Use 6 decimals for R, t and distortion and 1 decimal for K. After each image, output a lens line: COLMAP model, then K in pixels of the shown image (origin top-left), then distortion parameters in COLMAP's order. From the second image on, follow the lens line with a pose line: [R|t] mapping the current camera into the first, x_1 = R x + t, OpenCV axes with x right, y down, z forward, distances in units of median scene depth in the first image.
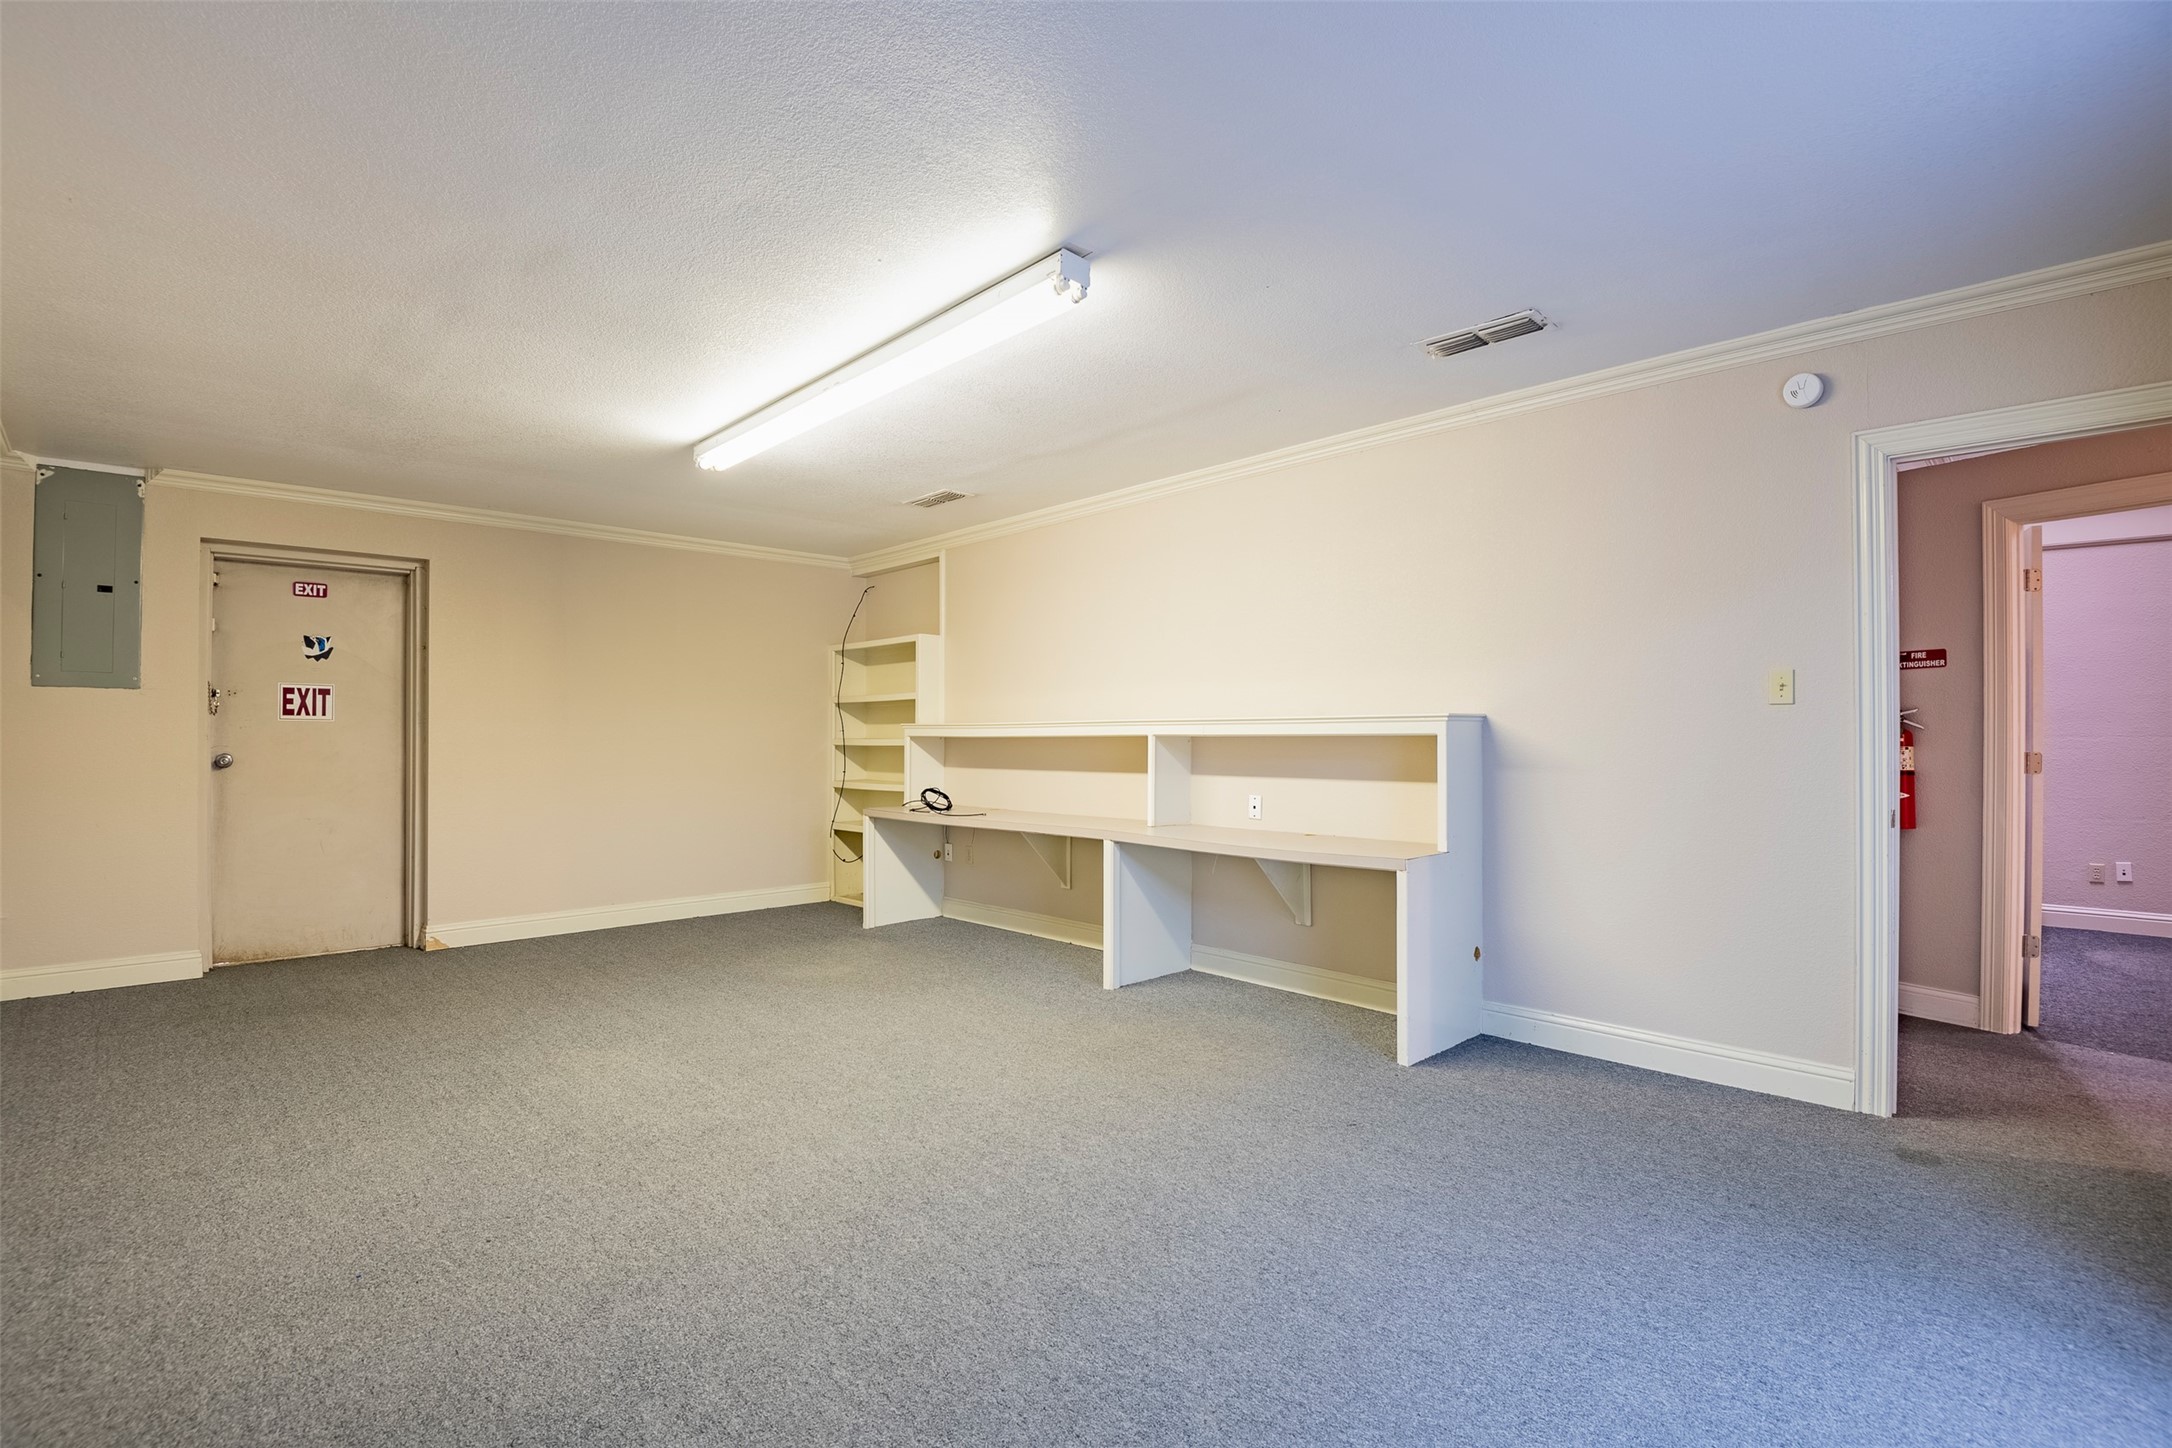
lens RADIAL K [[1012.0, 0, 1081.4], [0, 1012.0, 725.1], [0, 0, 1]] dist [-0.014803, -0.013893]
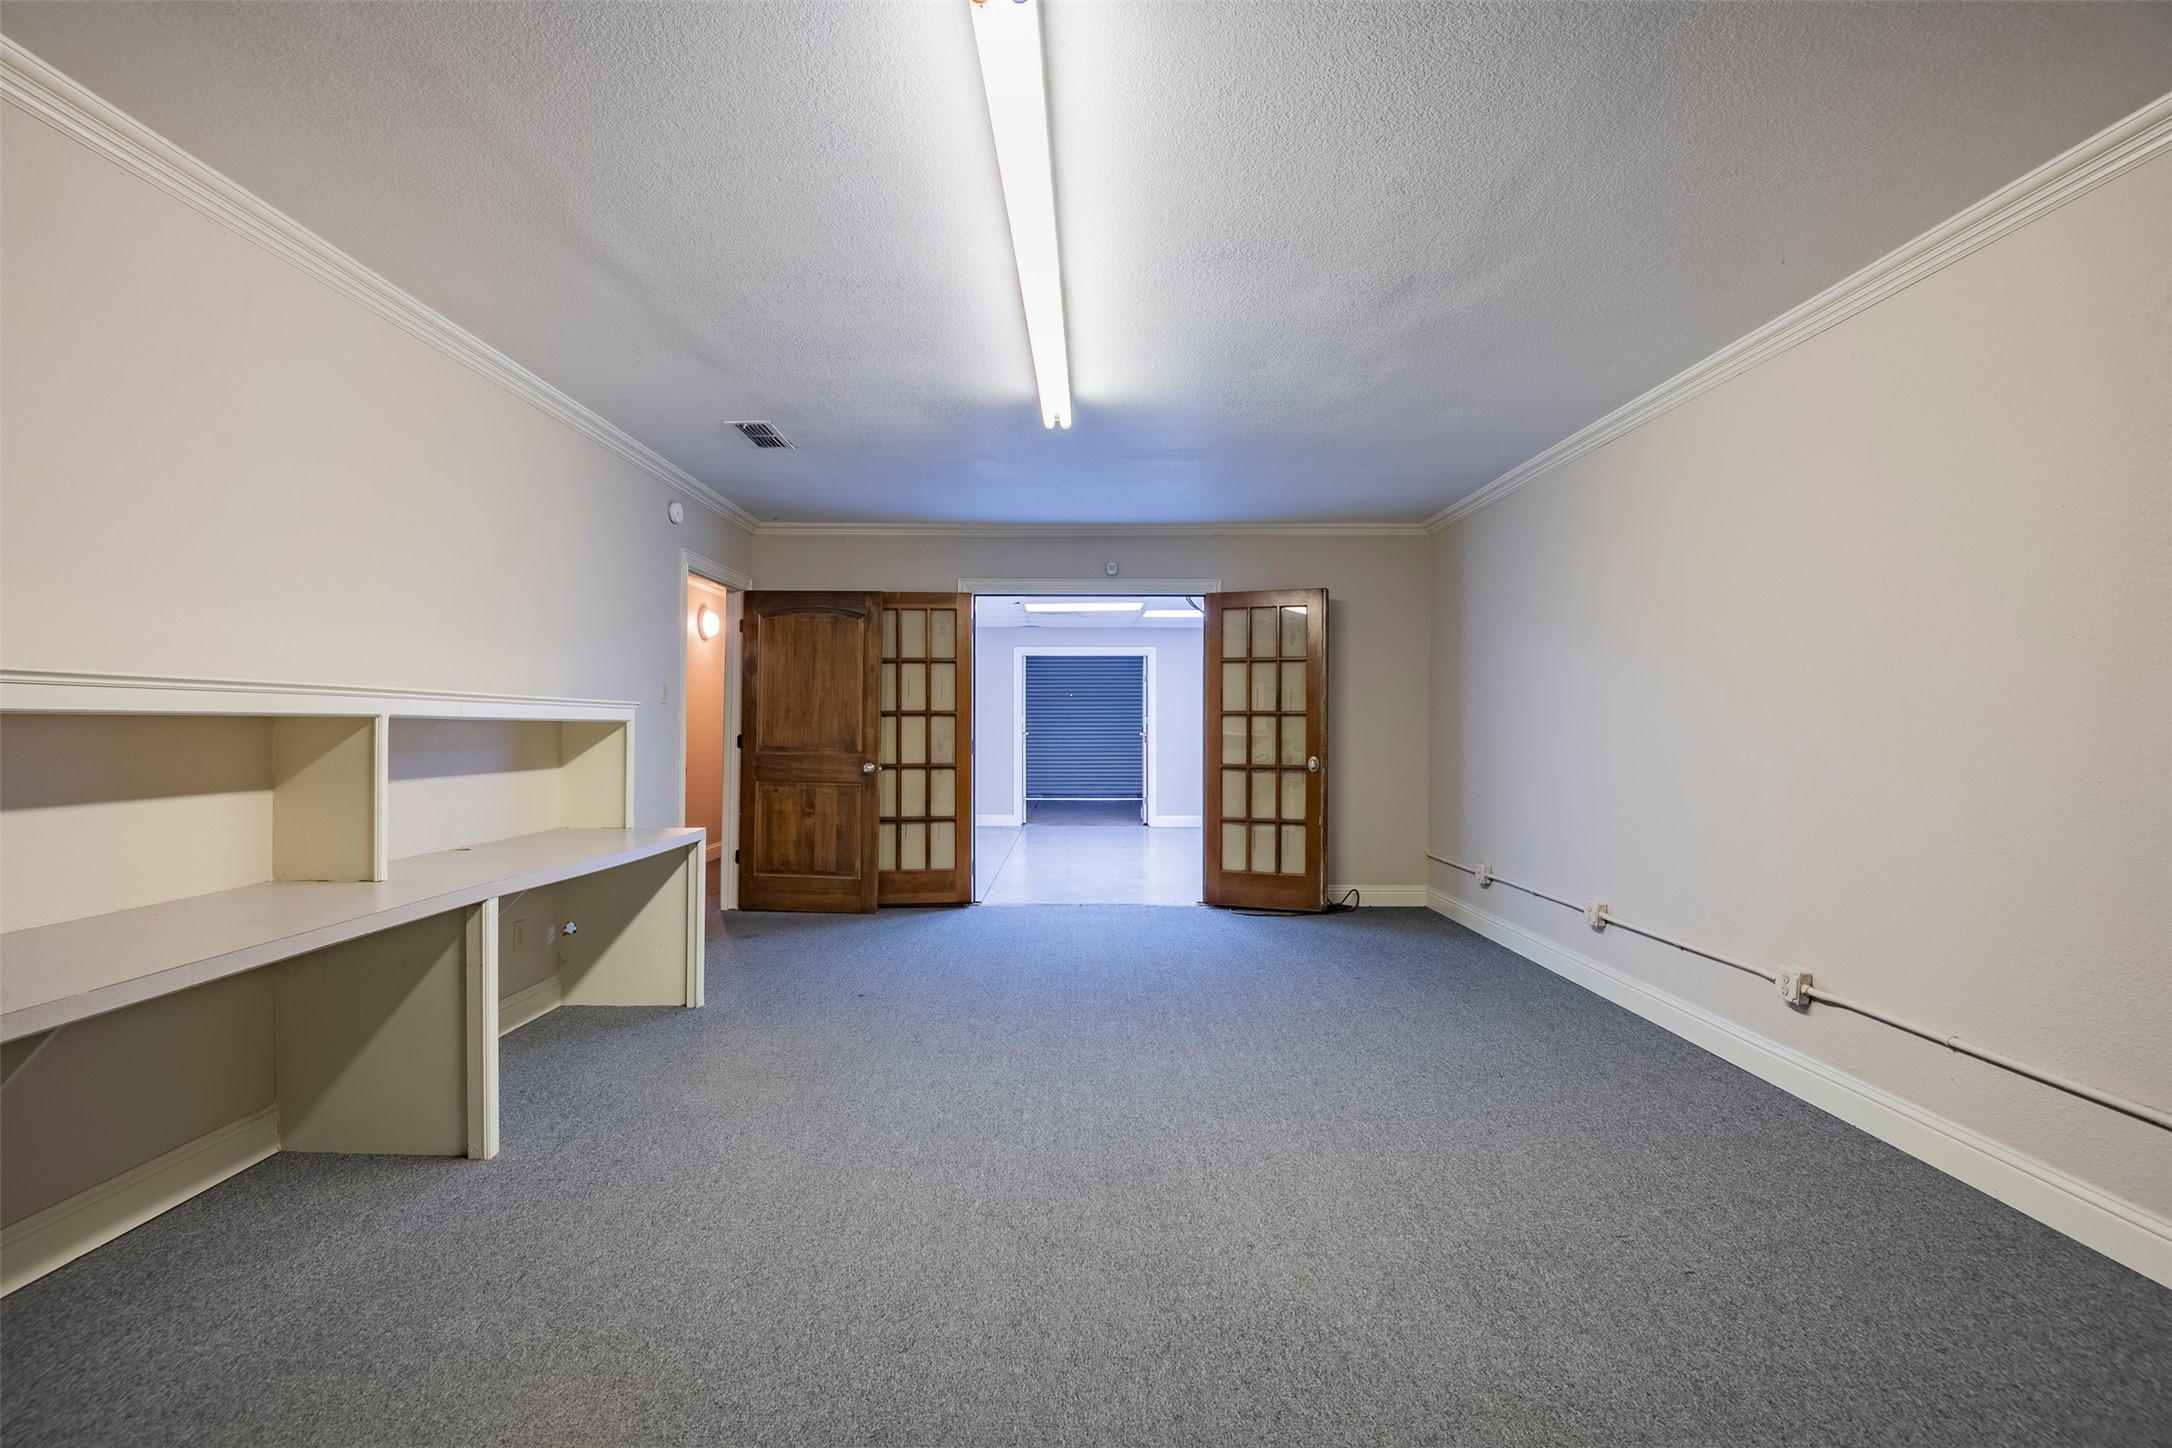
lens RADIAL K [[1012.0, 0, 1081.4], [0, 1012.0, 725.1], [0, 0, 1]] dist [-0.014803, -0.013893]
pose [[-0.721693, 0.000557, 0.692213, -0.861383], [-0.011077, 0.999862, -0.012353, 0.024931], [-0.692125, -0.016582, -0.721587, 1.659987]]
